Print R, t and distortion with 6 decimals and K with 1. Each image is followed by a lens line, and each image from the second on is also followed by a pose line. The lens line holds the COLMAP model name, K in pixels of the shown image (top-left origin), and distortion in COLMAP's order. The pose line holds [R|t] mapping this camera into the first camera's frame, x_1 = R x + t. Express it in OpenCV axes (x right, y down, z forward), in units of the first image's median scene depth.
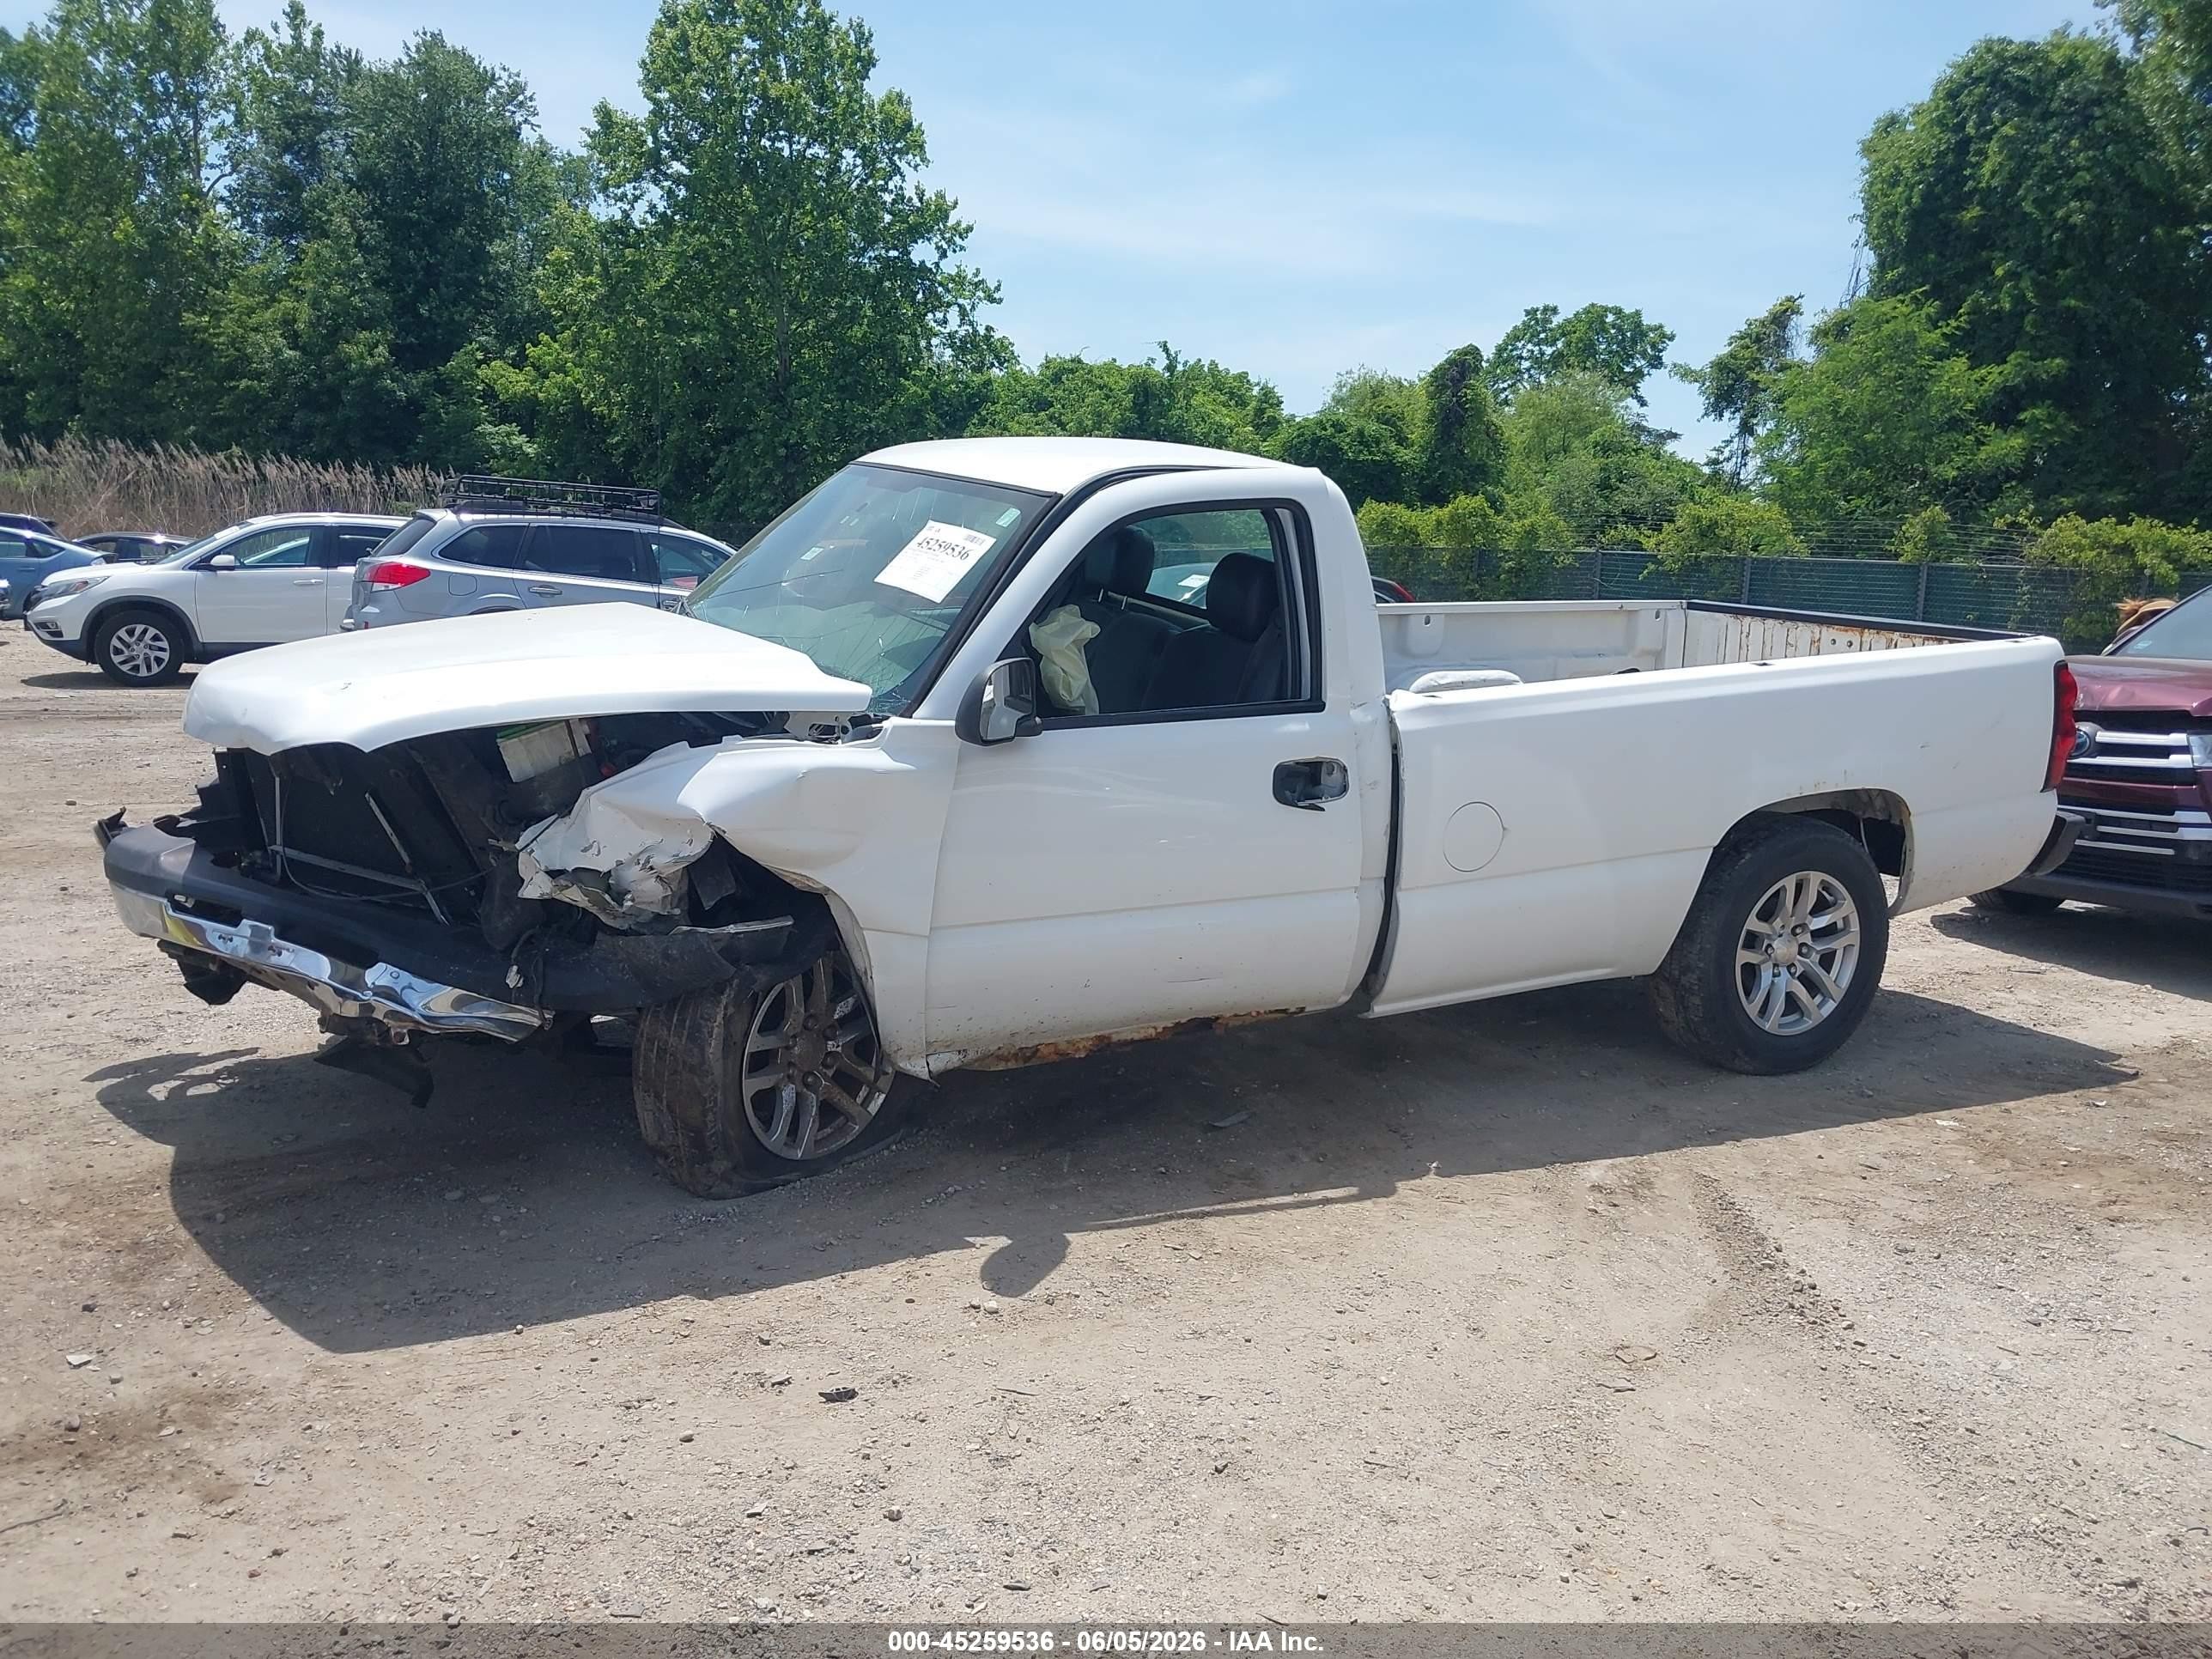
lens RADIAL K [[1761.2, 0, 1107.3], [0, 1761.2, 859.0], [0, 0, 1]] dist [0.018166, -0.032283]
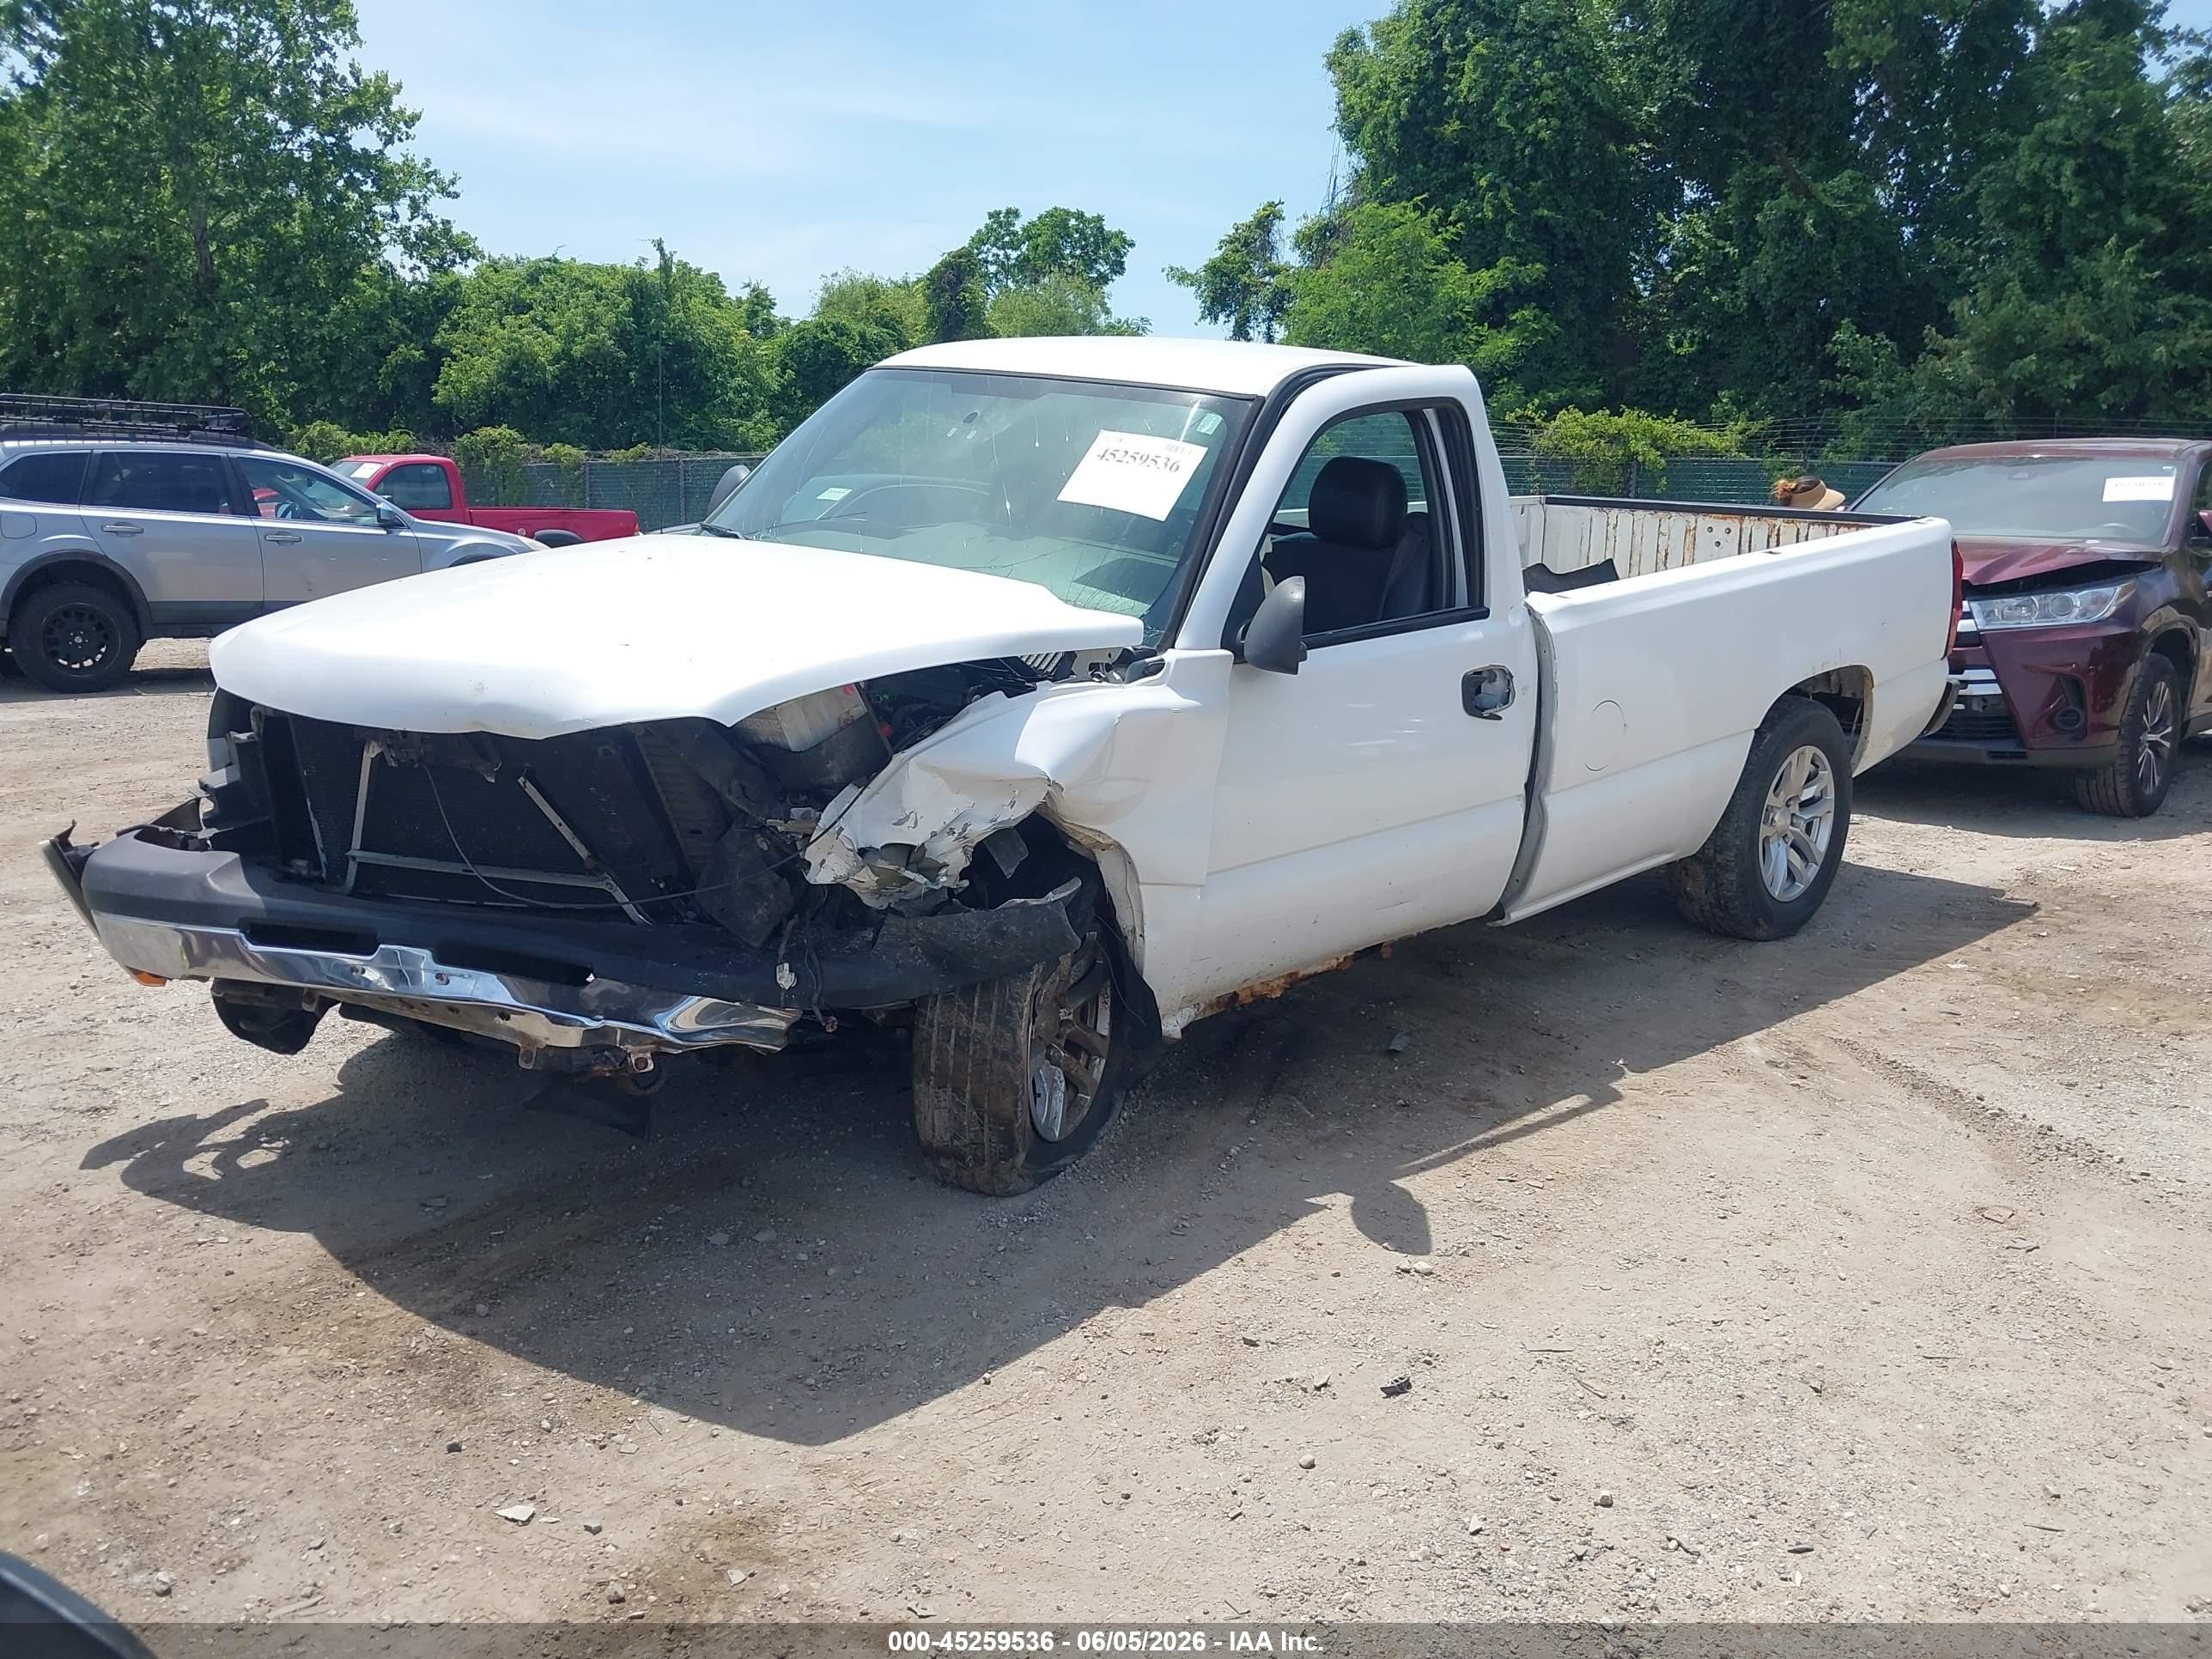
lens RADIAL K [[1761.2, 0, 1109.0], [0, 1761.2, 845.1], [0, 0, 1]] dist [0.018166, -0.032283]
pose [[0.953903, -0.088884, 0.286652, -0.249422], [0.076448, 0.995593, 0.054311, -0.018574], [-0.290216, -0.029893, 0.956494, 0.079762]]
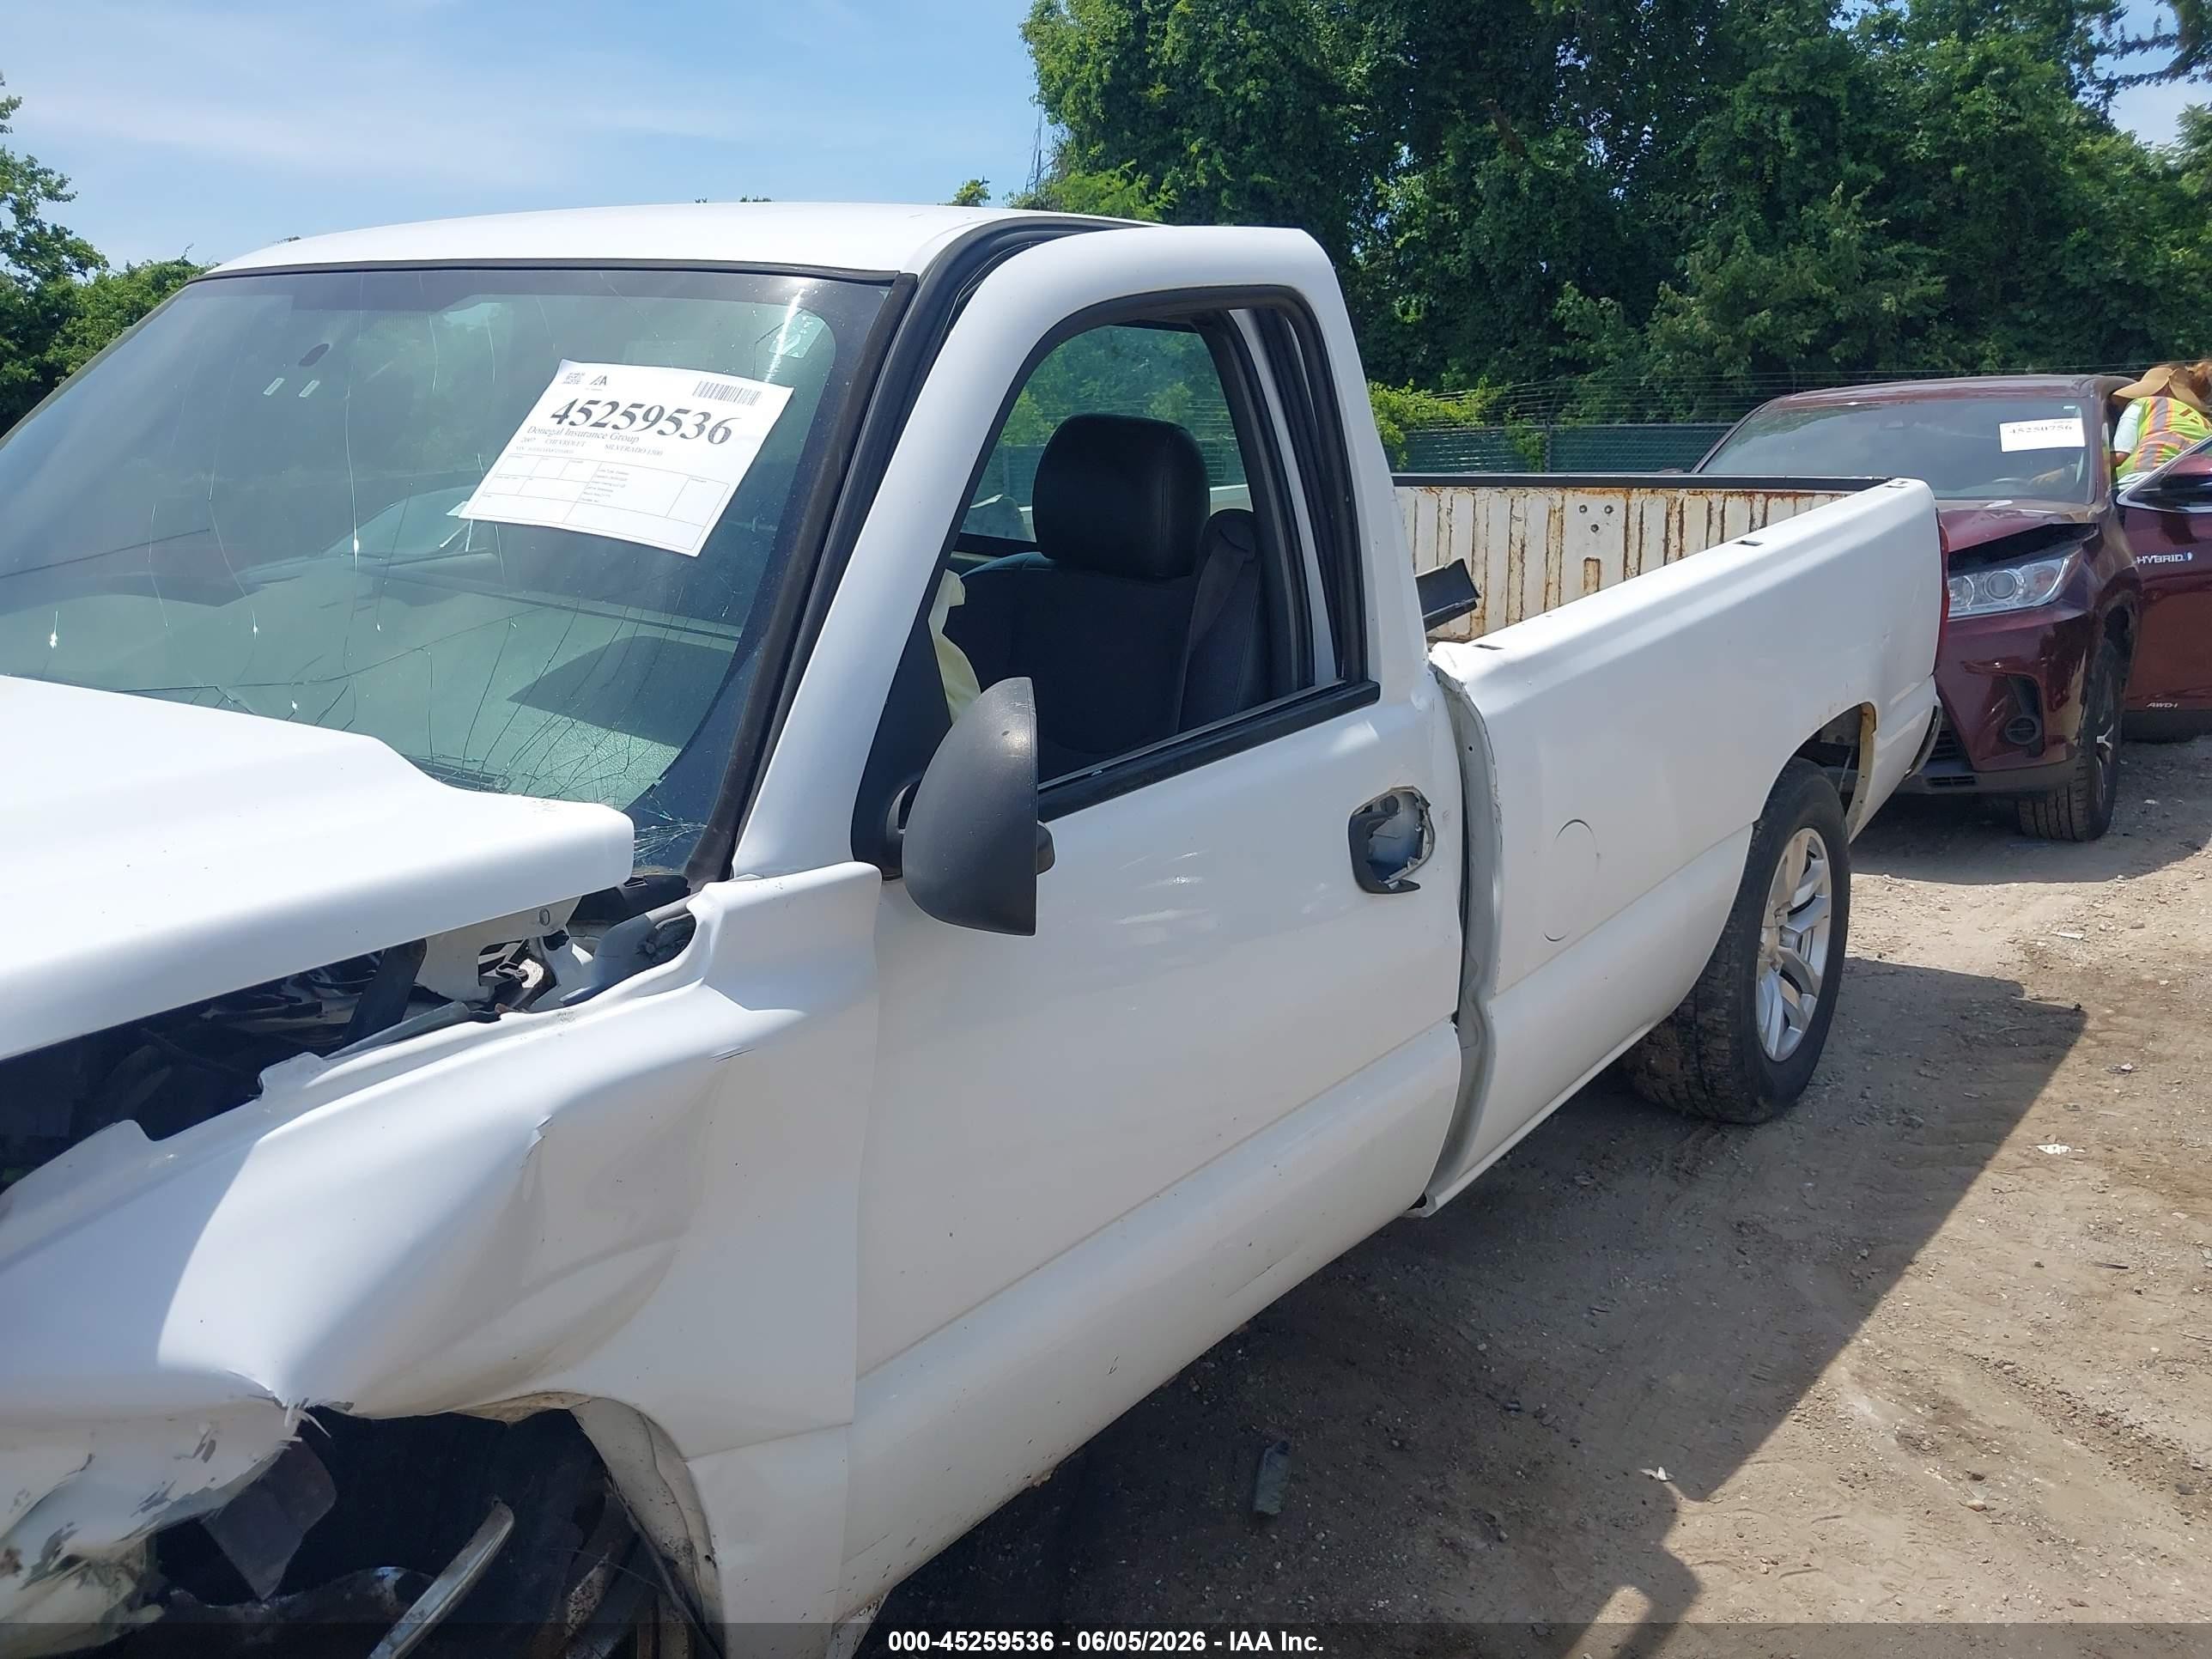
lens RADIAL K [[1761.2, 0, 1110.8], [0, 1761.2, 843.2], [0, 0, 1]] dist [0.018166, -0.032283]
pose [[0.895430, -0.156705, 0.416711, -0.116920], [0.139537, 0.987628, 0.071560, -0.060991], [-0.422770, -0.005931, 0.906218, 0.375903]]
